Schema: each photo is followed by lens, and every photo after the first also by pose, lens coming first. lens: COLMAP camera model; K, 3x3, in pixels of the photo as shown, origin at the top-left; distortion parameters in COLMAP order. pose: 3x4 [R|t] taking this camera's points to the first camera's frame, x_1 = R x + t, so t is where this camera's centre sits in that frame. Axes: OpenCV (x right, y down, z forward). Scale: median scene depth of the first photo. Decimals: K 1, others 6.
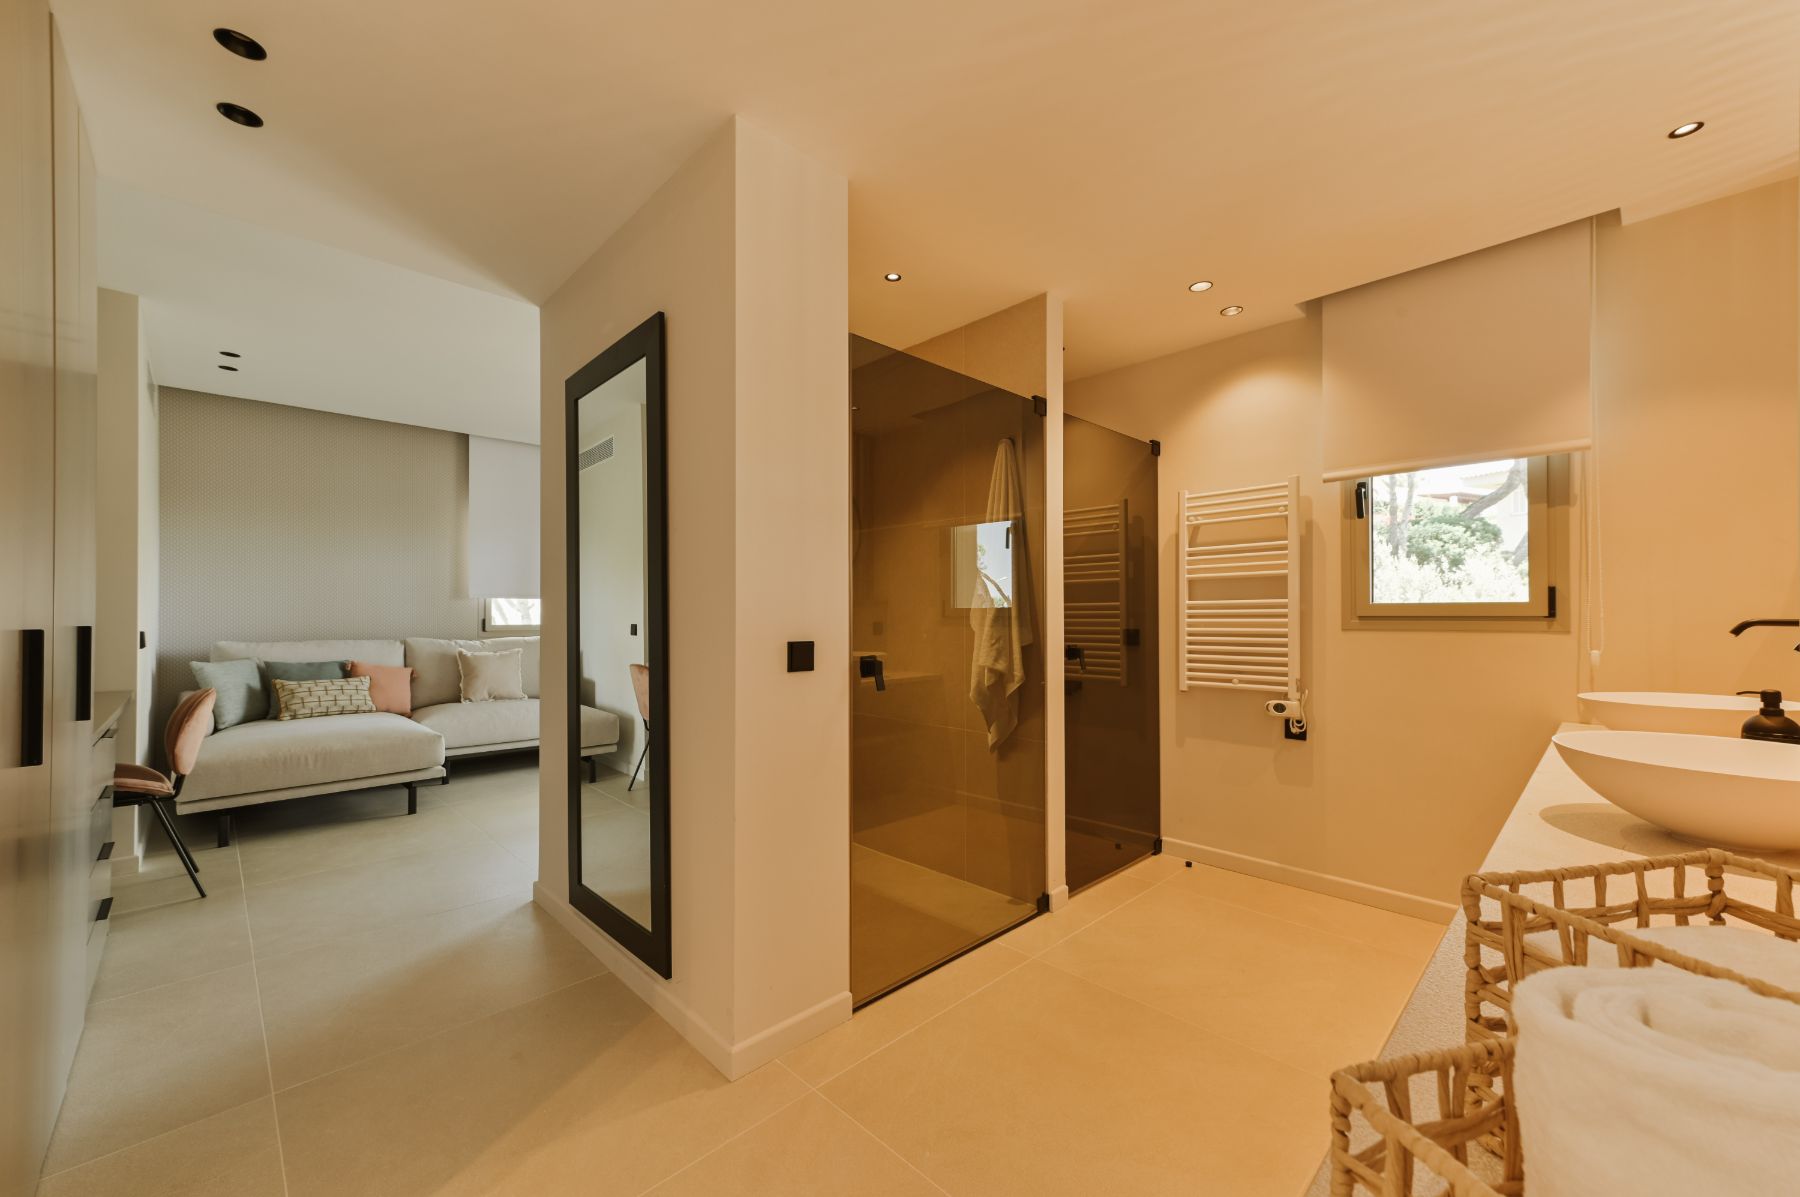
lens RADIAL K [[701.2, 0, 906.7], [0, 701.2, 613.4], [0, 0, 1]] dist [0.010853, 0.000181]
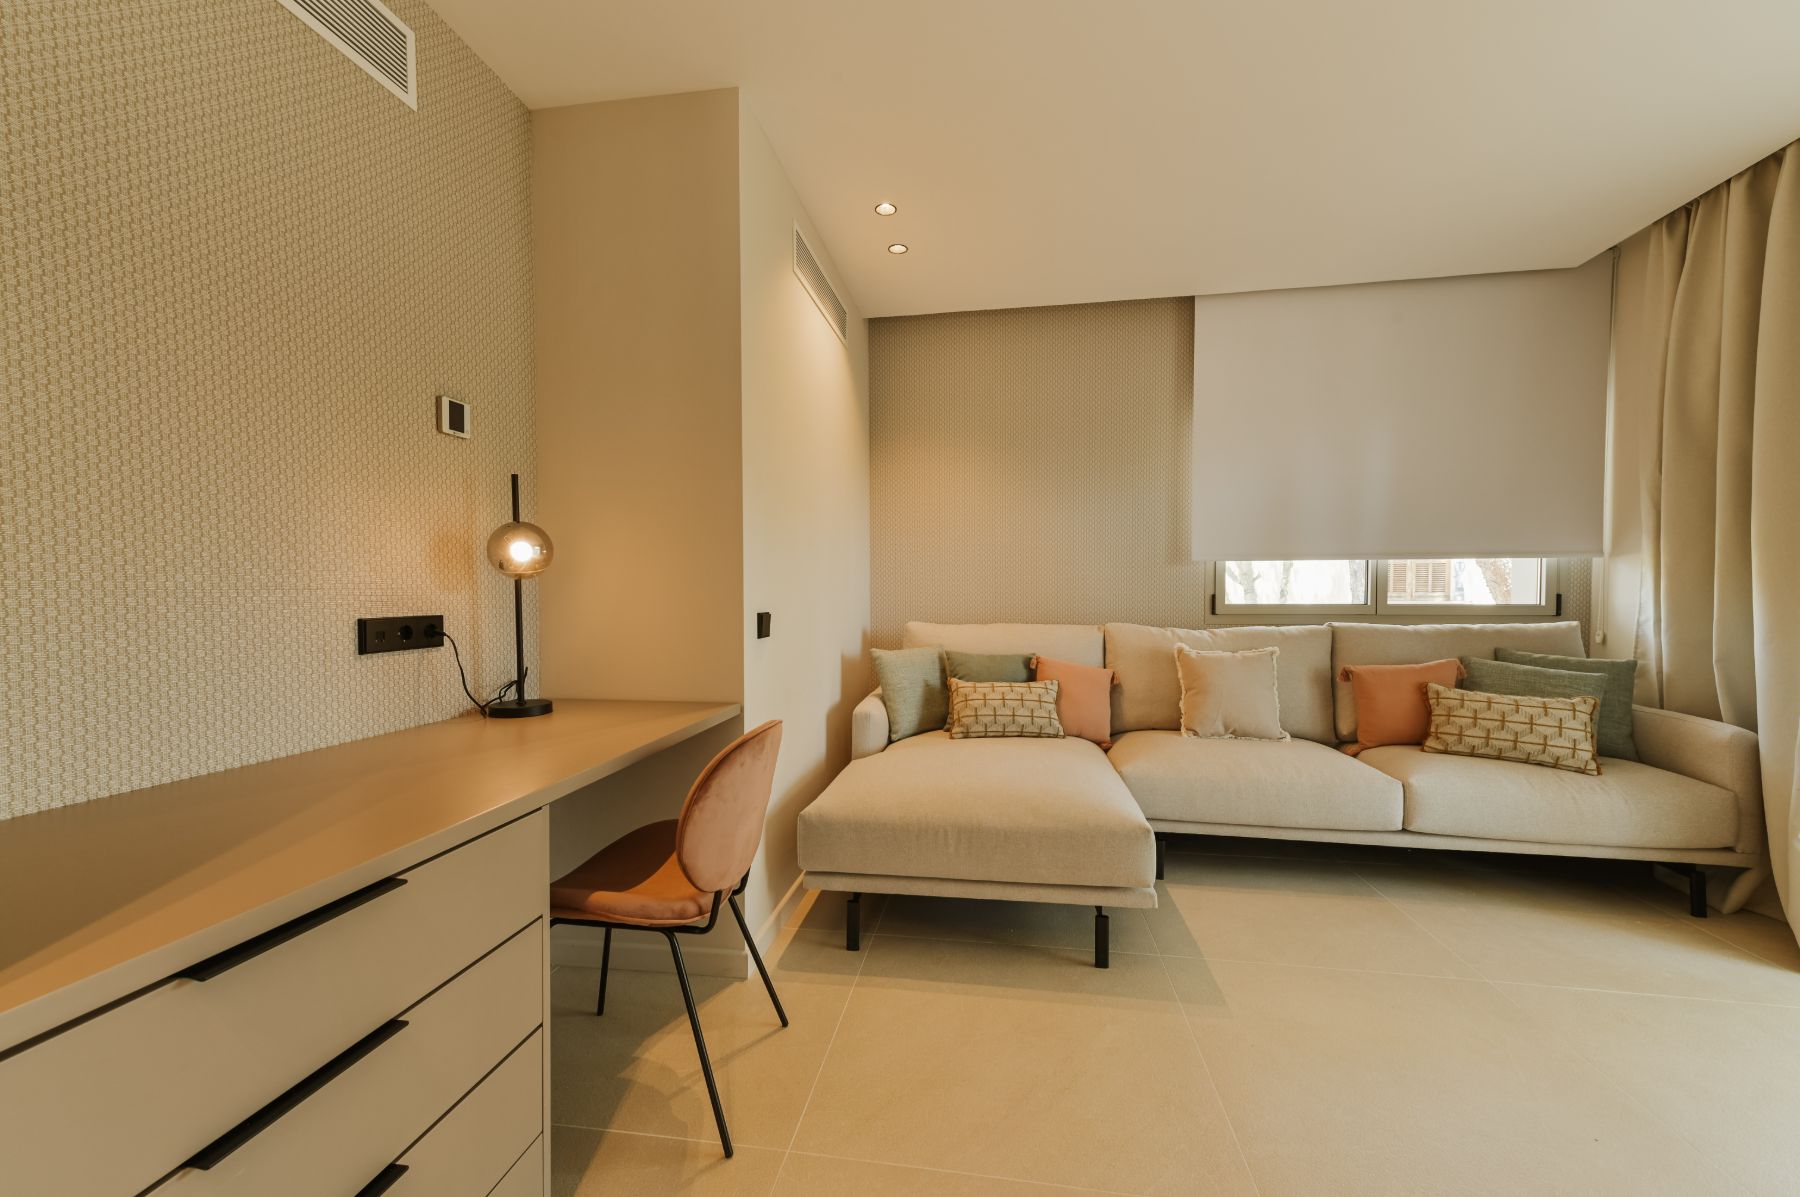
lens RADIAL K [[701.2, 0, 904.3], [0, 701.2, 605.8], [0, 0, 1]] dist [0.010853, 0.000181]
pose [[0.599370, 0.016434, -0.800303, -0.323040], [0.003362, 0.999729, 0.023047, 0.003080], [0.800465, -0.016504, 0.599153, 0.494847]]
